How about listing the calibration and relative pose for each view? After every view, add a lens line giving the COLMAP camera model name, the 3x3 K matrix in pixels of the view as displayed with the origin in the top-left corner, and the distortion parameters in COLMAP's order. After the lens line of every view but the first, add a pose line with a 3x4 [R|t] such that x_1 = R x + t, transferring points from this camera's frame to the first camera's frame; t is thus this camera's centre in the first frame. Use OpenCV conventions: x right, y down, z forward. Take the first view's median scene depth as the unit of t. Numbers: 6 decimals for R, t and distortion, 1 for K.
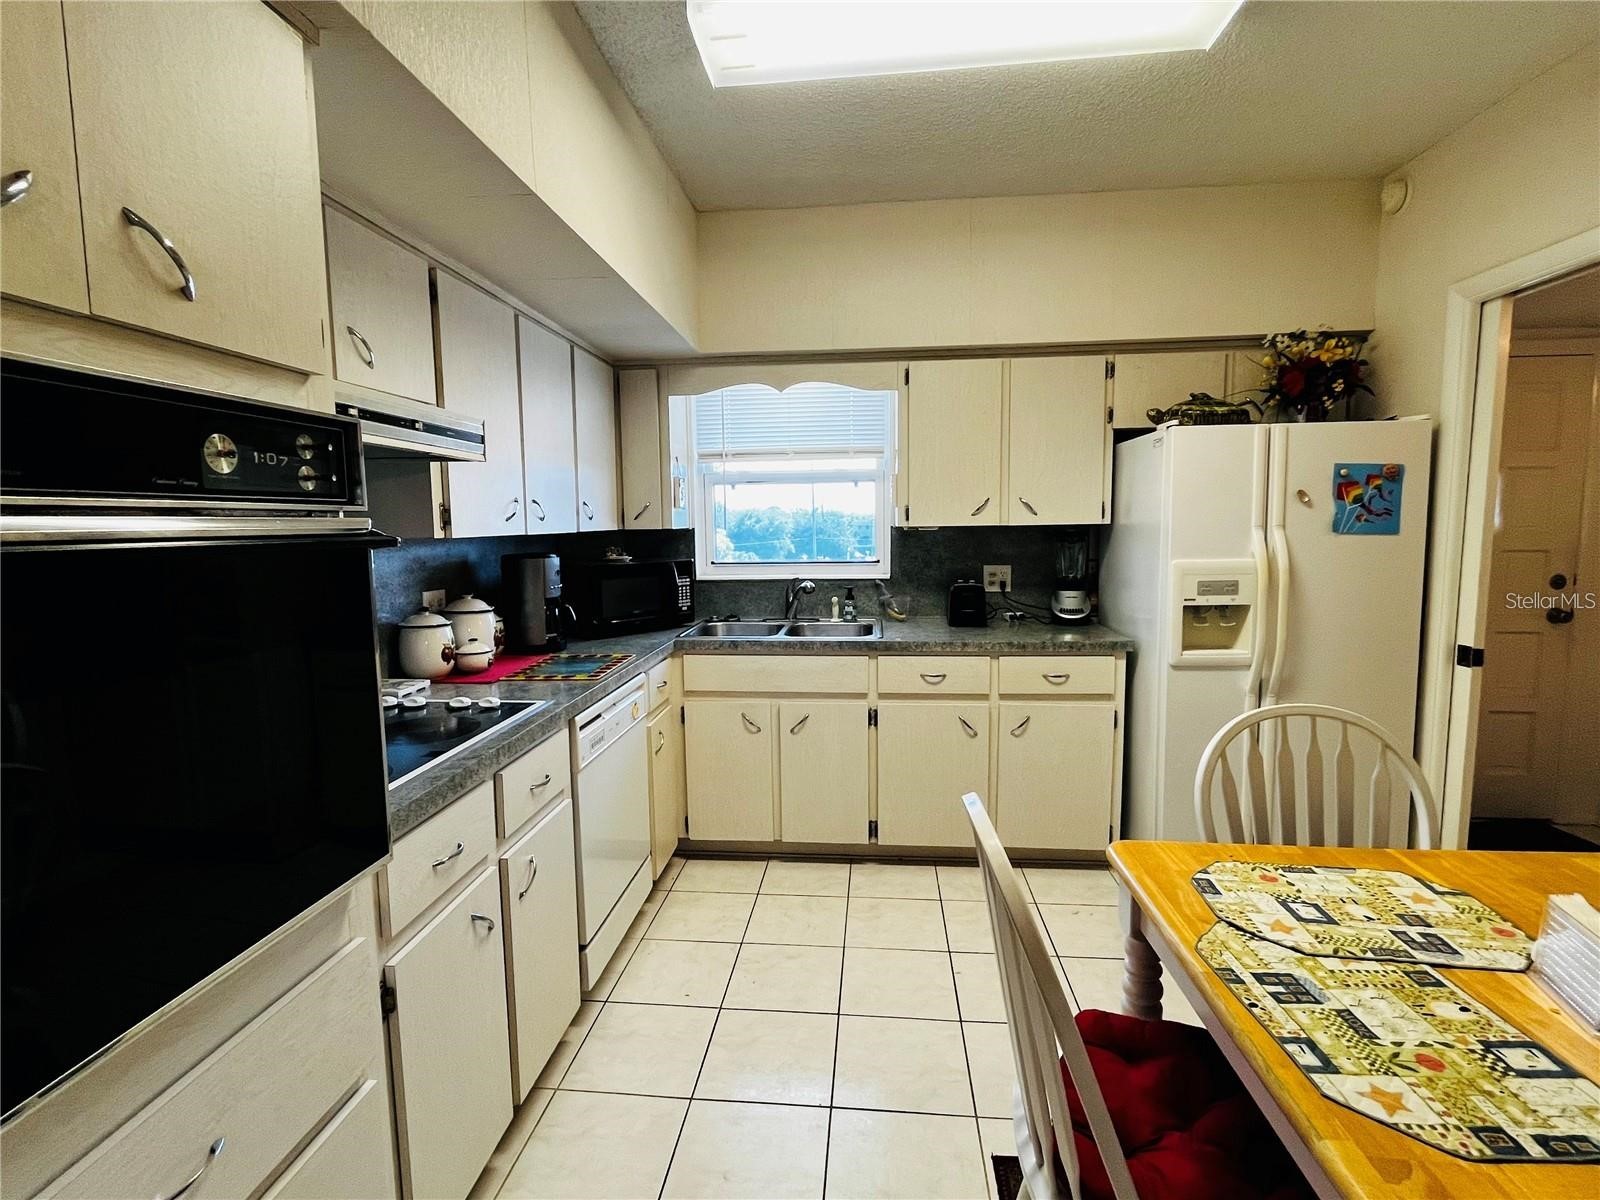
lens RADIAL K [[757.2, 0, 800.0], [0, 757.2, 600.0], [0, 0, 1]] dist [-0.002187, -0.001028]
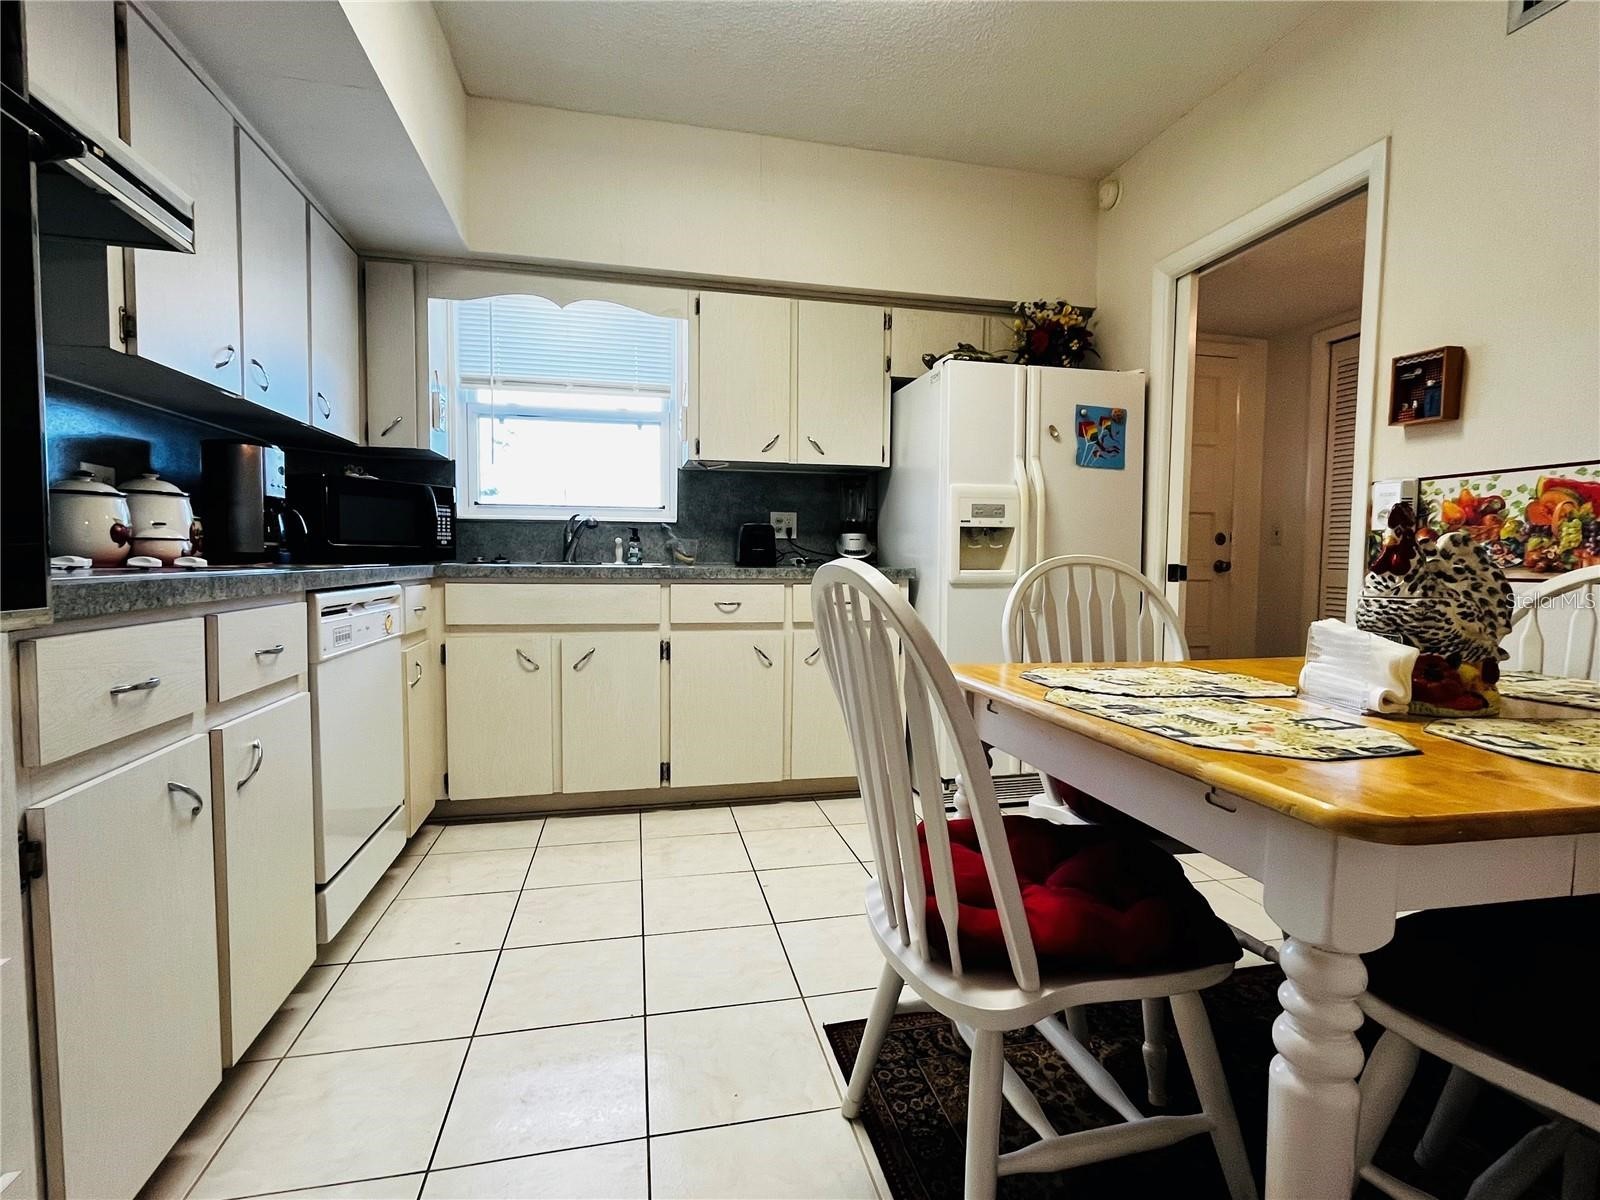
lens RADIAL K [[757.2, 0, 800.0], [0, 757.2, 600.0], [0, 0, 1]] dist [-0.002187, -0.001028]
pose [[0.949500, 0.004454, 0.313737, -0.042393], [0.010437, 0.998898, -0.045769, 0.144541], [-0.313595, 0.046732, 0.948406, 0.052171]]
